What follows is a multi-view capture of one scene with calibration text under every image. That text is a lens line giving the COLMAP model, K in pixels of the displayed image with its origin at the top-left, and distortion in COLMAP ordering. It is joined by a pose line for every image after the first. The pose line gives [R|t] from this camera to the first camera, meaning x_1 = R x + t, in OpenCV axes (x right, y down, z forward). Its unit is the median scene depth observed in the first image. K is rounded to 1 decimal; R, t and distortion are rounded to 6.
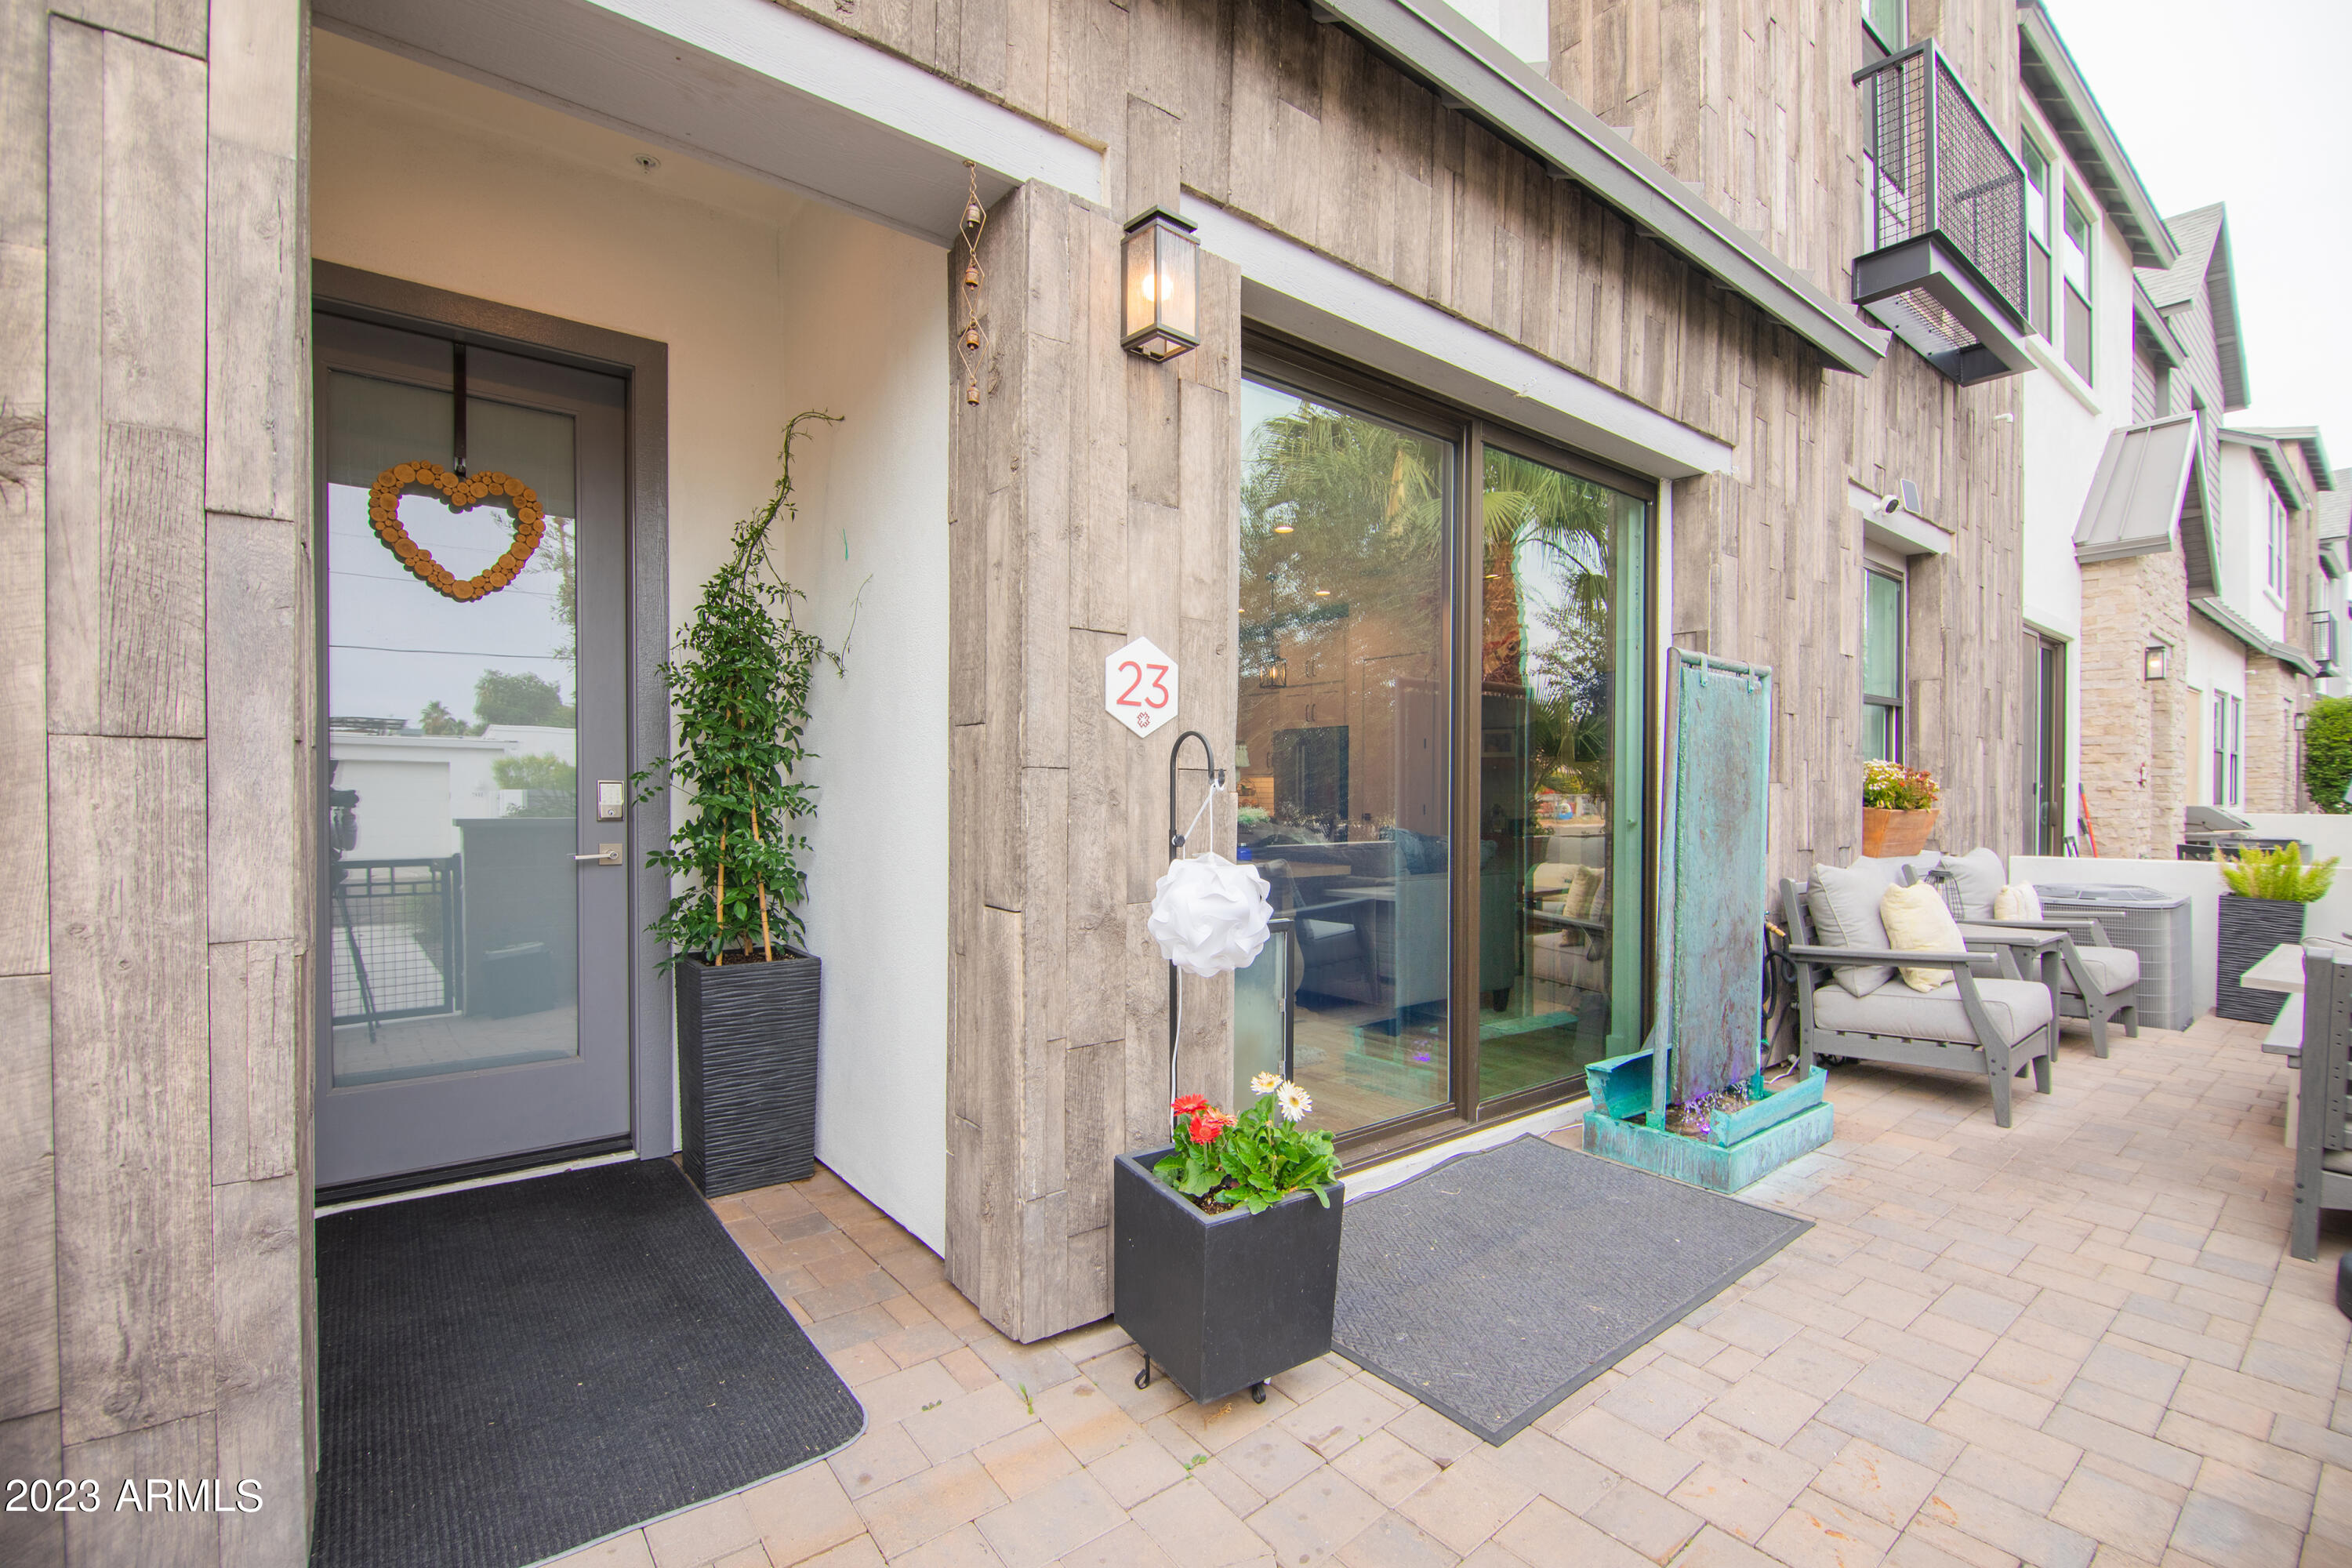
lens RADIAL K [[1049.6, 0, 1193.6], [0, 1049.6, 802.7], [0, 0, 1]] dist [-0.008514, -0.006378]
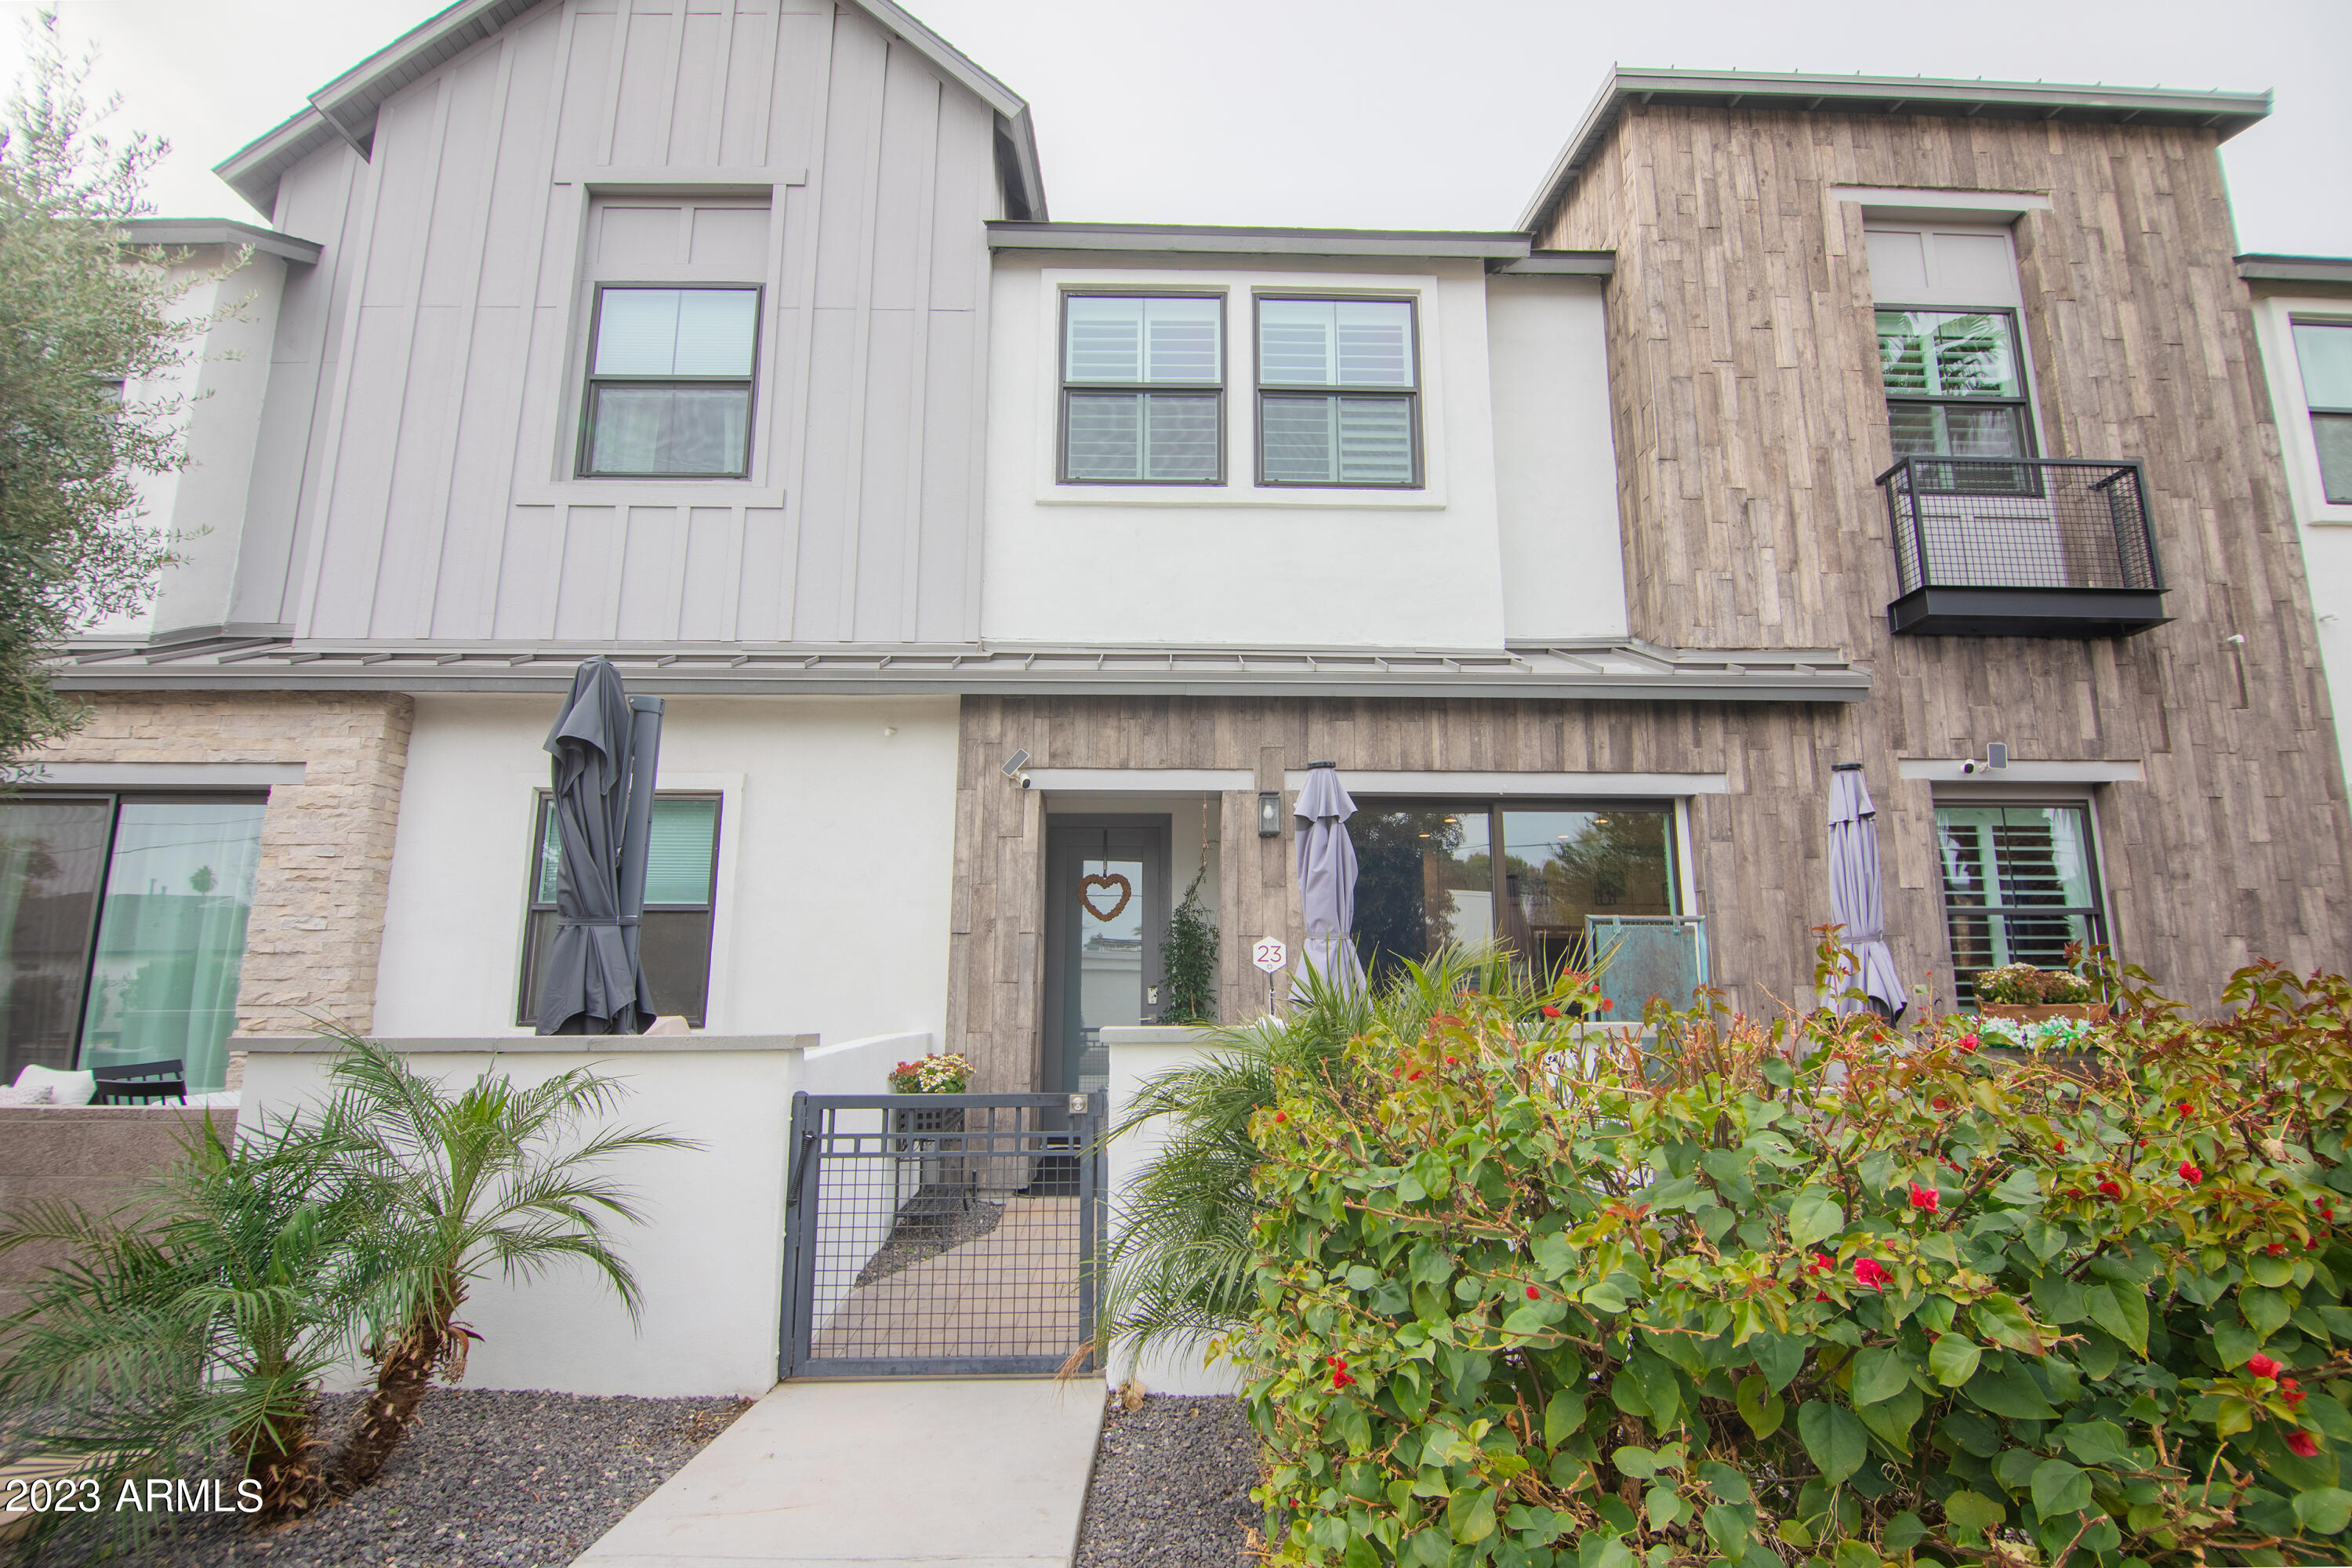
lens RADIAL K [[1056.9, 0, 1186.6], [0, 1056.9, 800.2], [0, 0, 1]] dist [-0.004767, -0.009221]
pose [[0.790124, -0.111569, -0.602708, 0.635407], [-0.003901, 0.982359, -0.186962, 0.005048], [0.612935, 0.150074, 0.775750, -0.573519]]
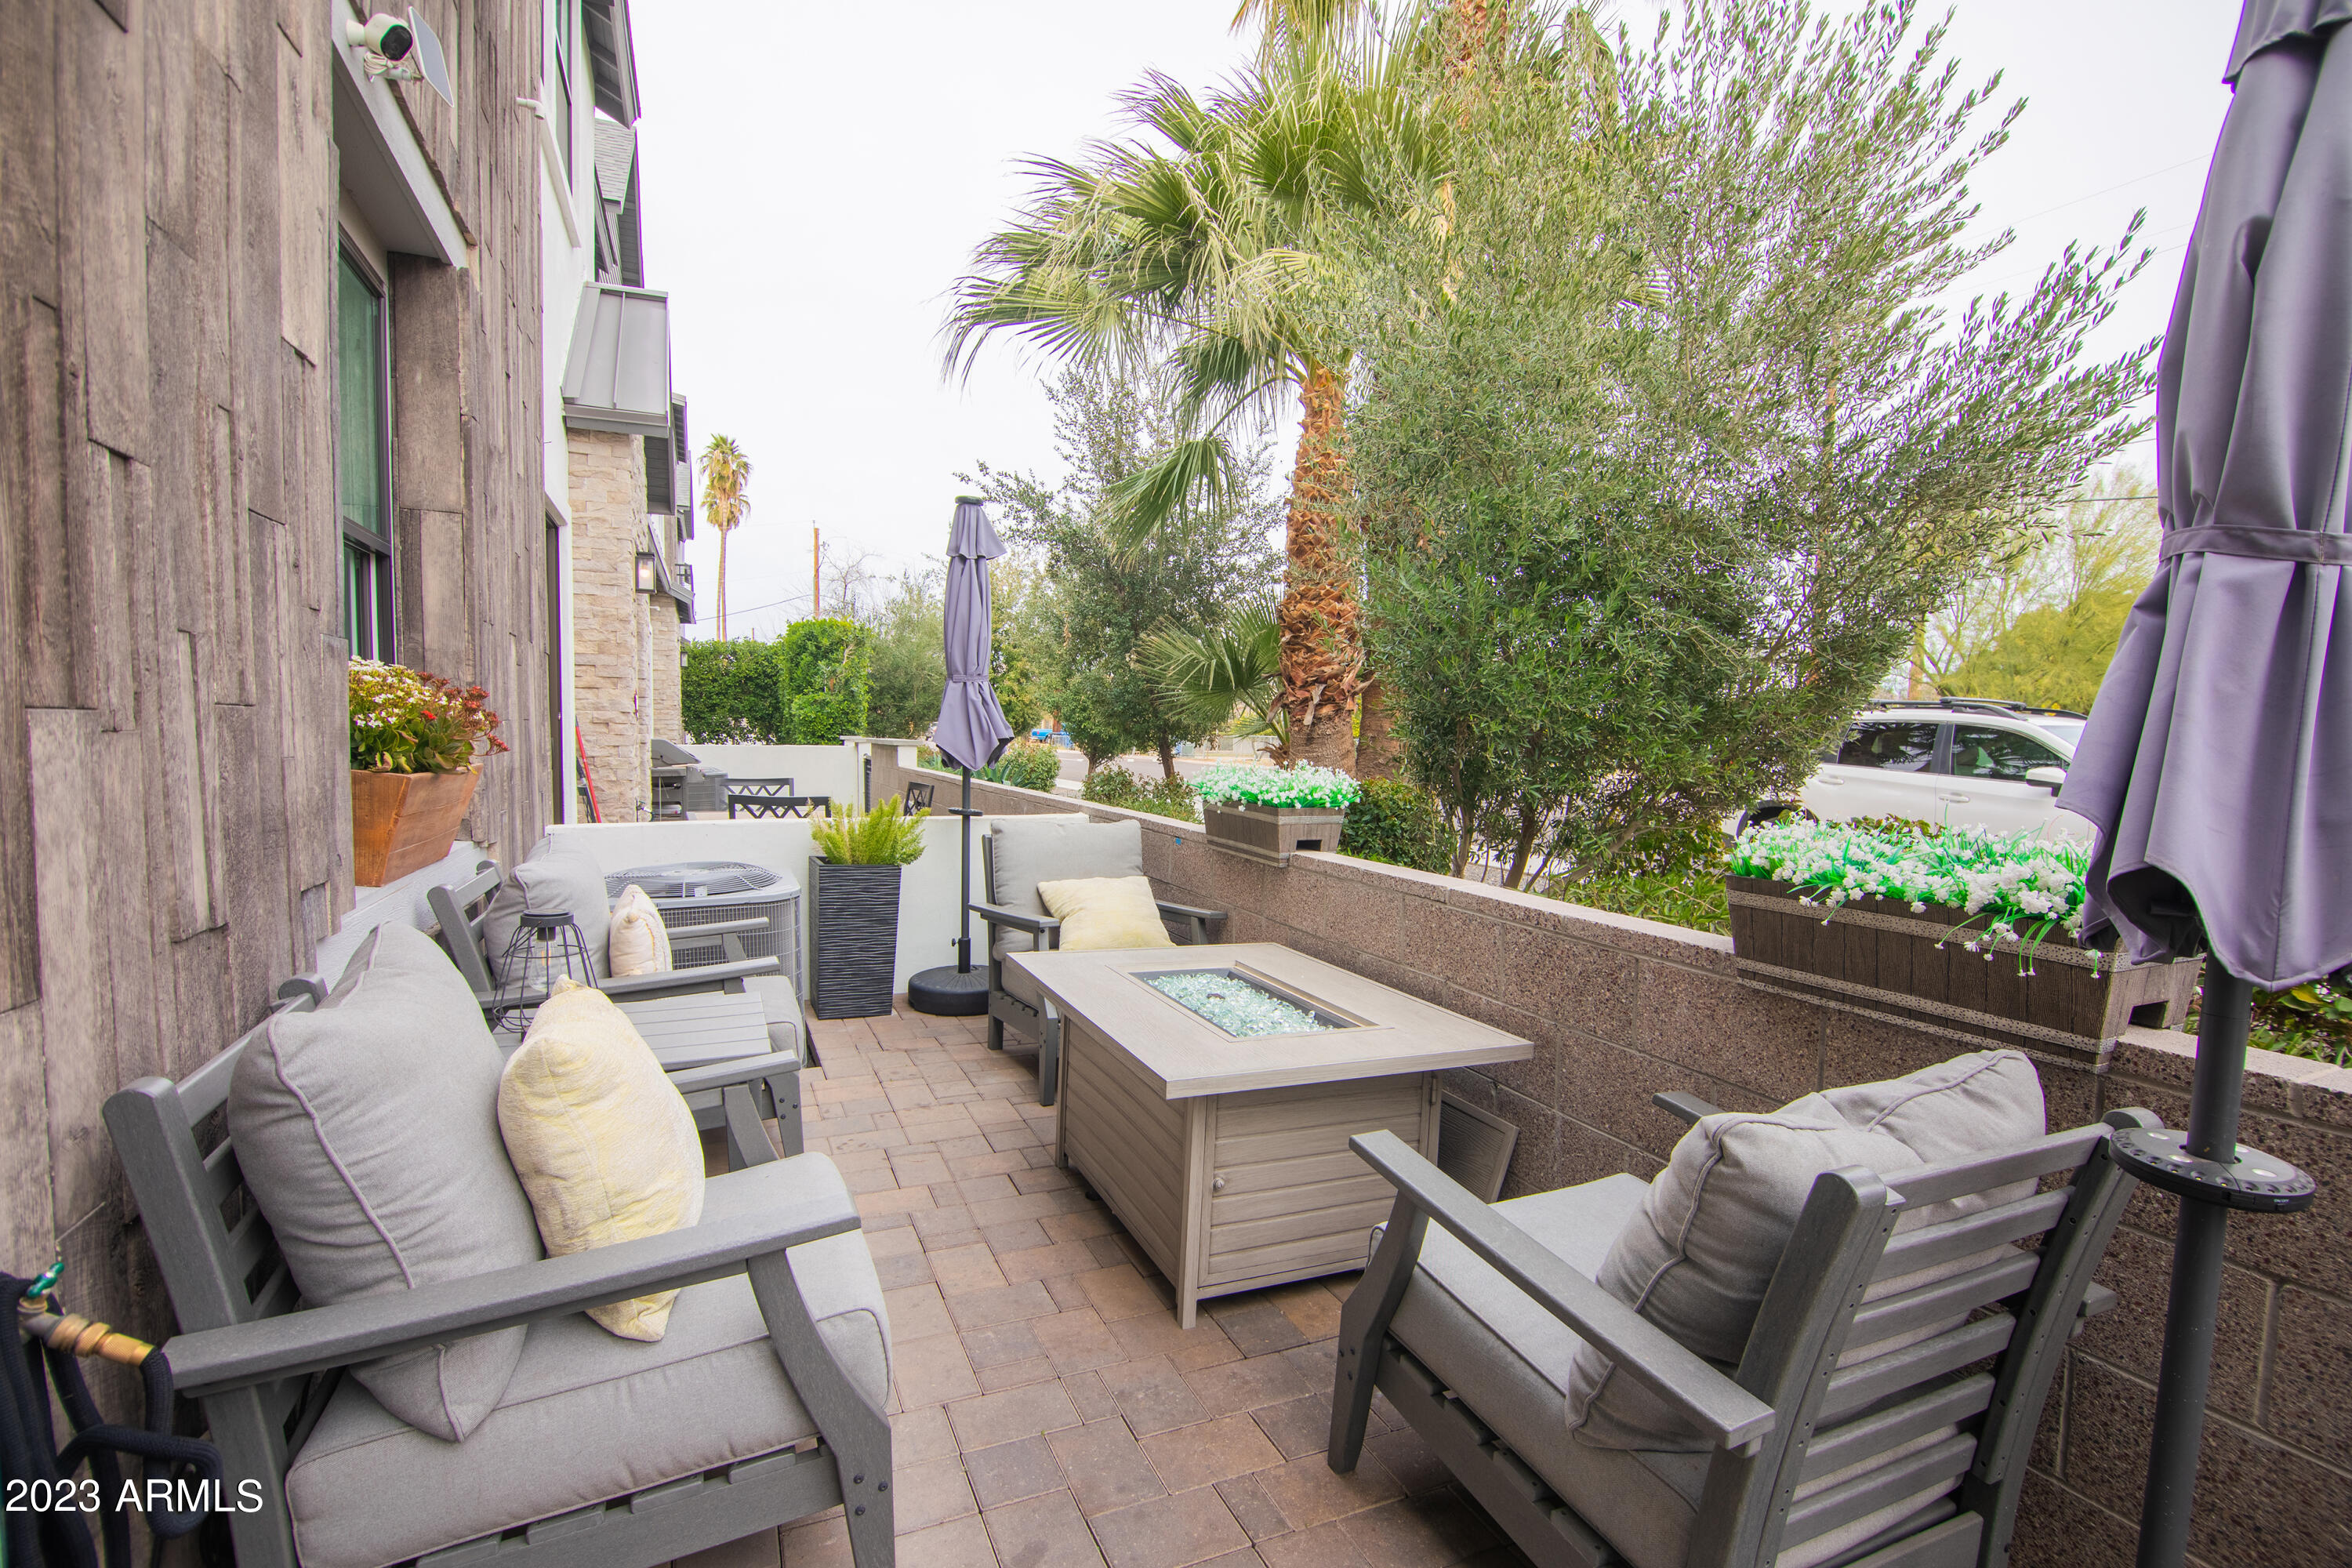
lens RADIAL K [[1049.6, 0, 1193.6], [0, 1049.6, 802.7], [0, 0, 1]] dist [-0.008514, -0.006378]
pose [[0.245765, -0.063278, 0.967262, 0.308394], [-0.006998, 0.997725, 0.067049, -0.011774], [-0.969304, -0.023247, 0.244763, 0.543359]]
